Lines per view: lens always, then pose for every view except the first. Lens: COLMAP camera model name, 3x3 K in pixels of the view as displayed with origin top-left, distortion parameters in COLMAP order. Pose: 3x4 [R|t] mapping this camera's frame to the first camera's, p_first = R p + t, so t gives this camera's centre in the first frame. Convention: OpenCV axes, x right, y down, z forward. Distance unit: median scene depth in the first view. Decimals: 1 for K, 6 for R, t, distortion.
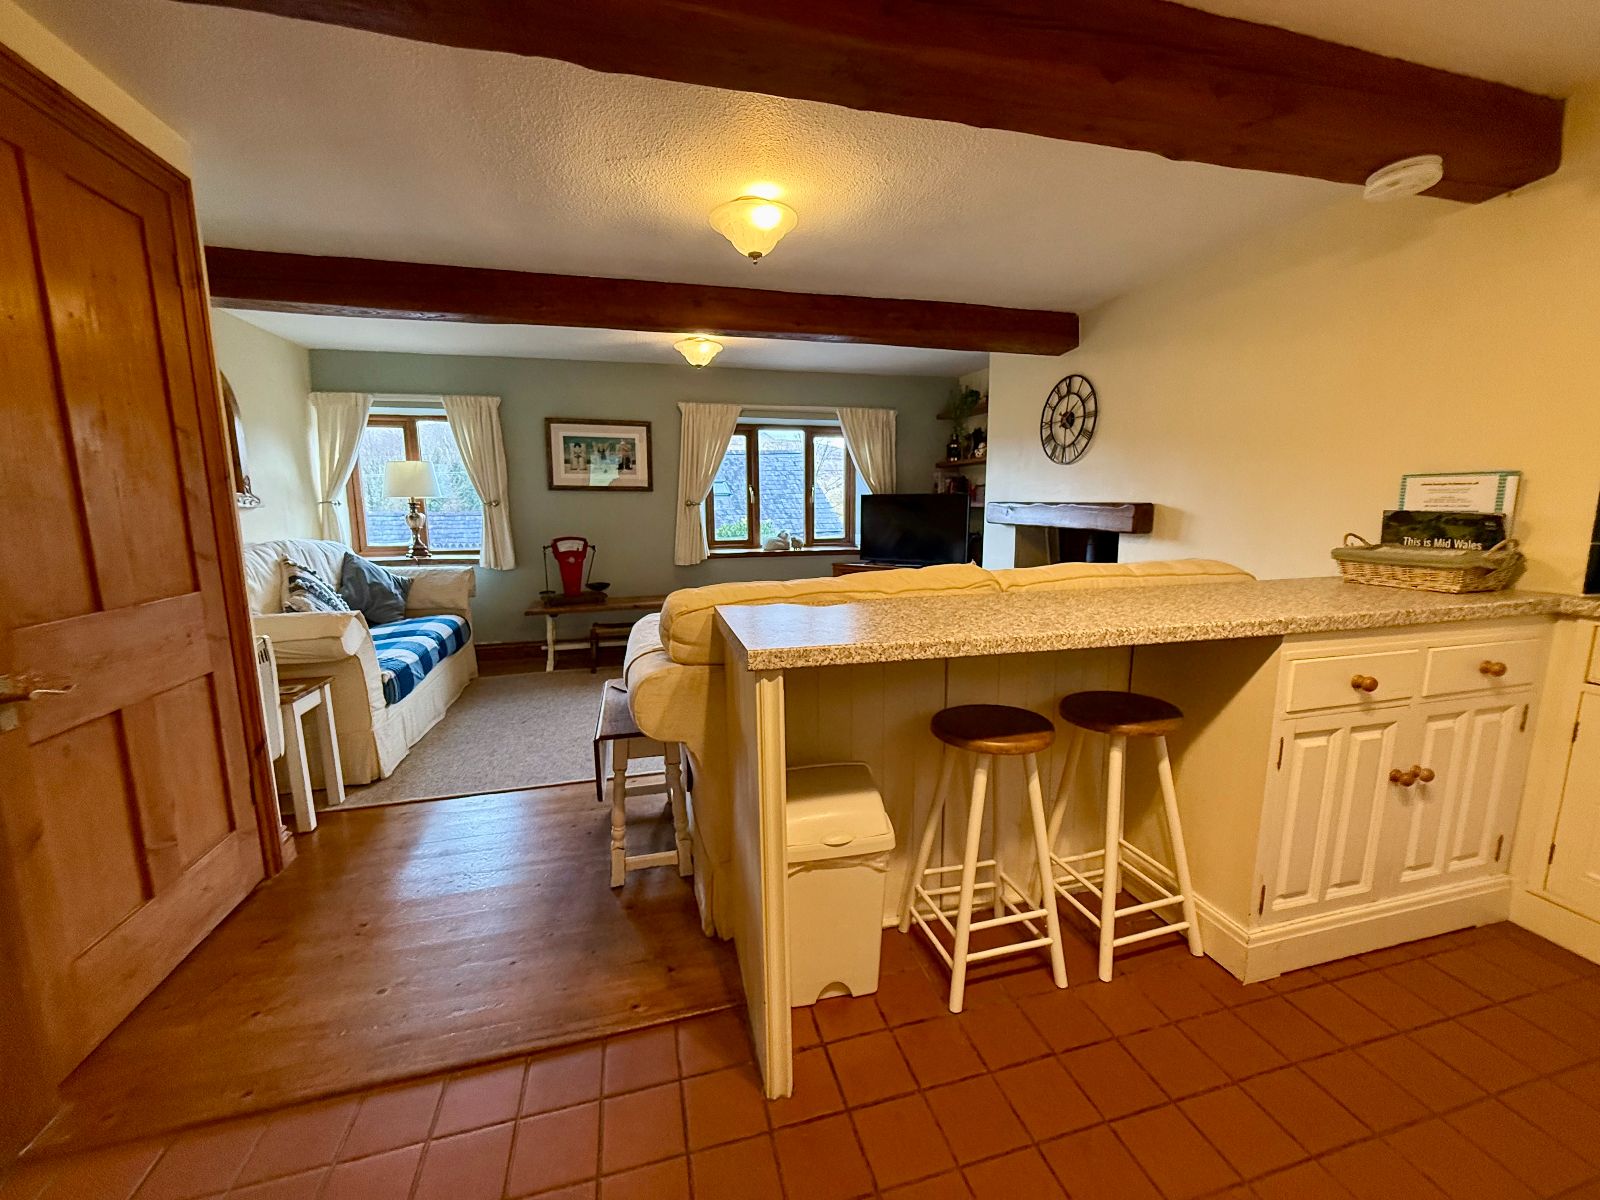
lens RADIAL K [[633.9, 0, 801.7], [0, 633.9, 601.1], [0, 0, 1]] dist [0.002879, -0.000724]
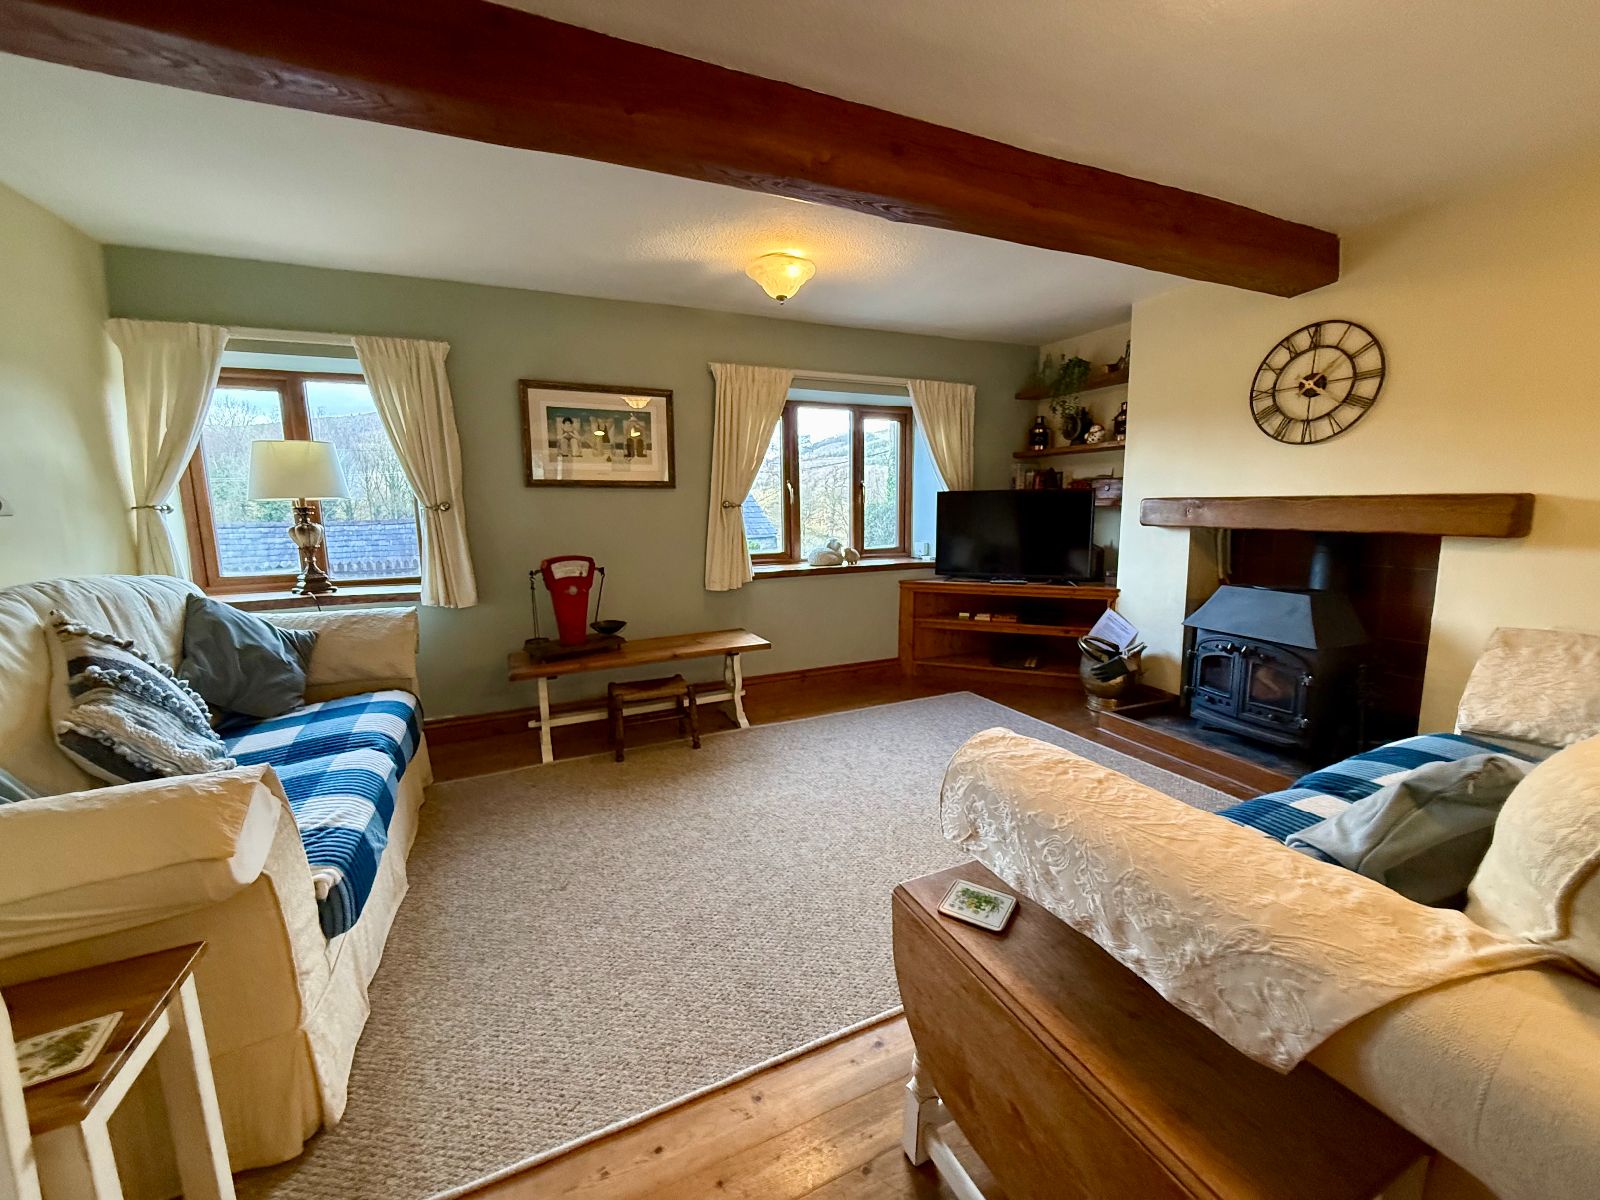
lens RADIAL K [[633.9, 0, 804.0], [0, 633.9, 600.6], [0, 0, 1]] dist [0.002879, -0.000724]
pose [[0.985143, -0.035215, 0.168088, -0.236851], [0.036459, 0.999326, -0.004317, -0.042446], [-0.167823, 0.010382, 0.985762, 0.301920]]
